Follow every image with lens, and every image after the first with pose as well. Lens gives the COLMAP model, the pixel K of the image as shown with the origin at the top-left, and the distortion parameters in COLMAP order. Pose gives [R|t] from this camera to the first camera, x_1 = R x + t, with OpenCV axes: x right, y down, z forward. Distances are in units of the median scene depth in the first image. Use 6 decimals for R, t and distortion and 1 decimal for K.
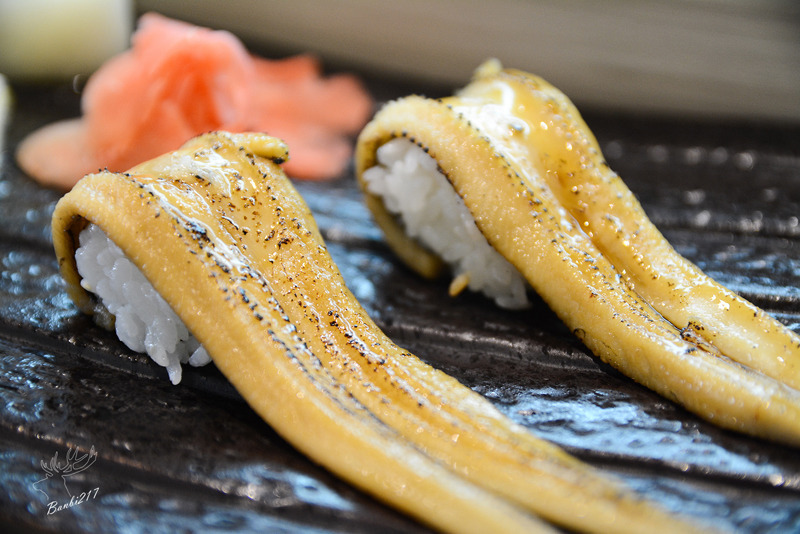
lens RADIAL K [[1662.2, 0, 400.0], [0, 1662.2, 267.0], [0, 0, 1]] dist [-0.379102, 0.100087]
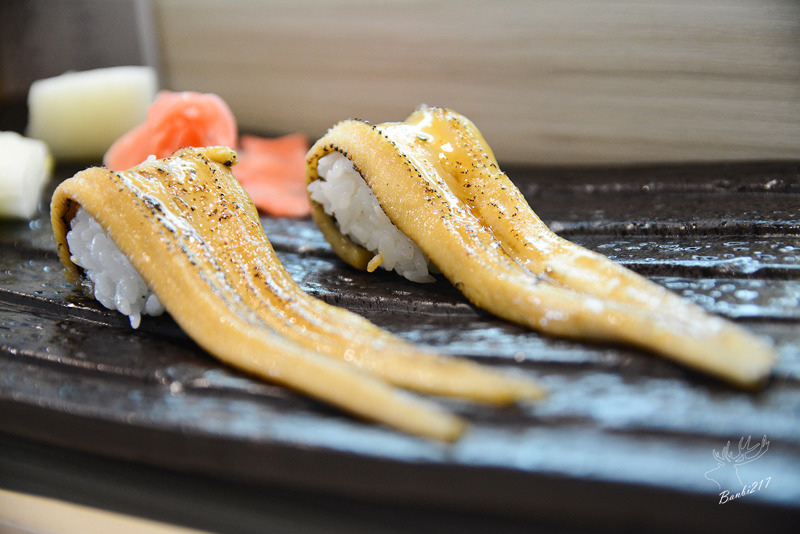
lens RADIAL K [[1662.2, 0, 400.0], [0, 1662.2, 267.0], [0, 0, 1]] dist [-0.379102, 0.100087]
pose [[0.992089, -0.019945, -0.123940, 0.216014], [-0.004123, 0.981588, -0.190964, 0.258938], [0.125466, 0.189965, 0.973741, -0.198857]]
